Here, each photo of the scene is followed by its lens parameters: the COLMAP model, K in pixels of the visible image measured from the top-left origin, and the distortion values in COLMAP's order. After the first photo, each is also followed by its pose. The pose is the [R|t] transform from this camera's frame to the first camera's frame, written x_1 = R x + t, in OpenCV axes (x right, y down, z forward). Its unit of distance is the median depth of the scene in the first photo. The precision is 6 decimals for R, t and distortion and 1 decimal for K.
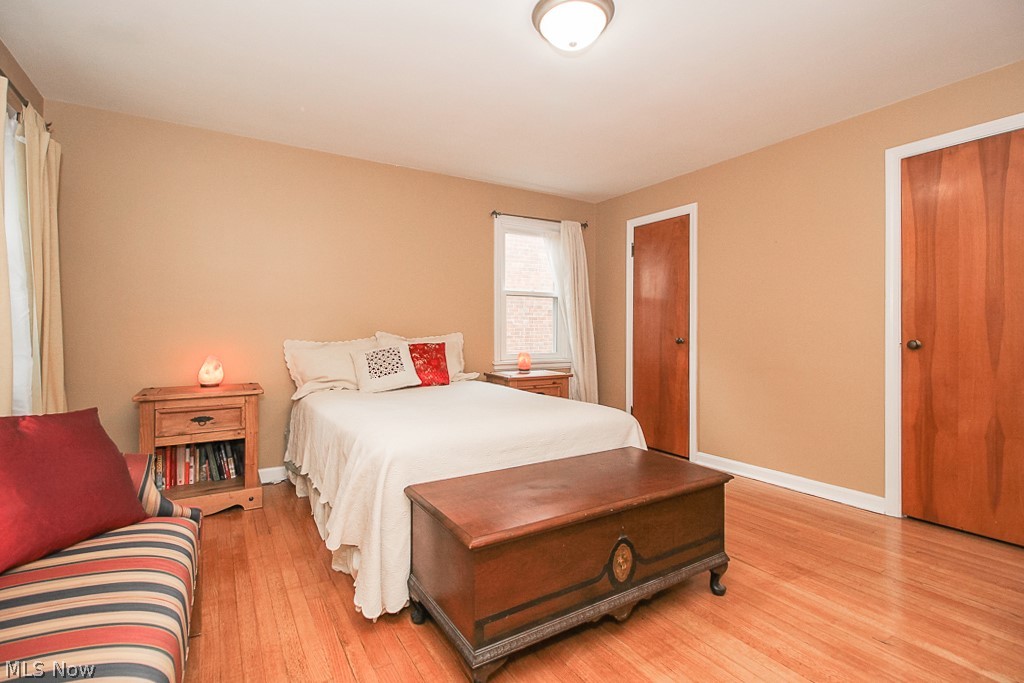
lens RADIAL K [[483.2, 0, 509.3], [0, 483.2, 325.6], [0, 0, 1]] dist [0.001221, -0.000292]
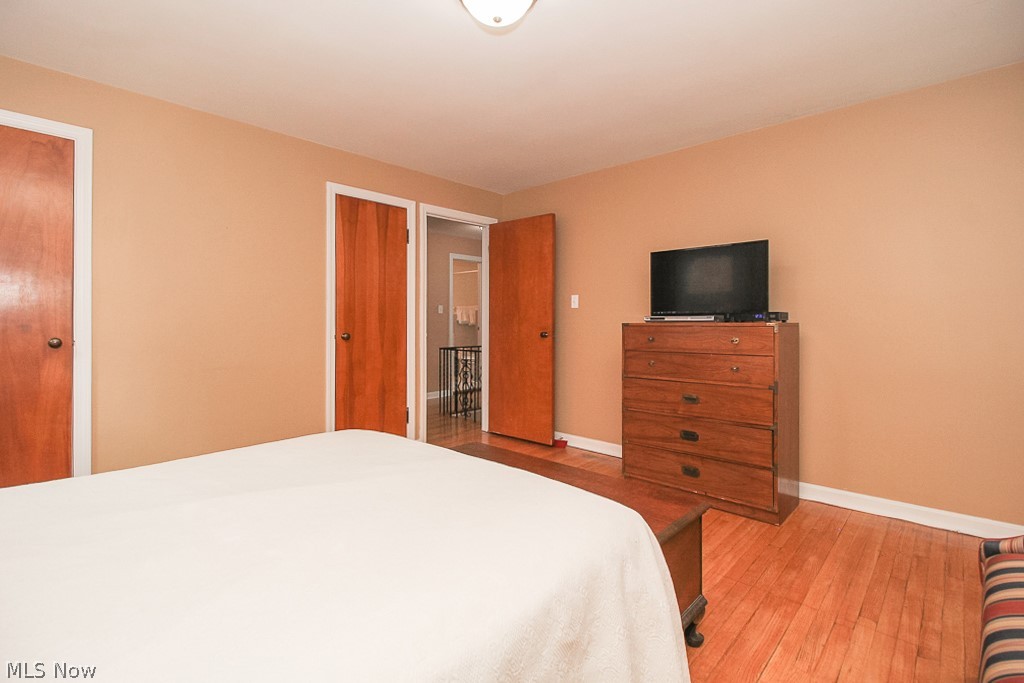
lens RADIAL K [[483.2, 0, 509.3], [0, 483.2, 325.6], [0, 0, 1]] dist [0.001221, -0.000292]
pose [[-0.271571, -0.008522, 0.962381, -0.572444], [-0.016524, 0.999855, 0.004191, -0.003404], [-0.962276, -0.014764, -0.271673, 0.907583]]
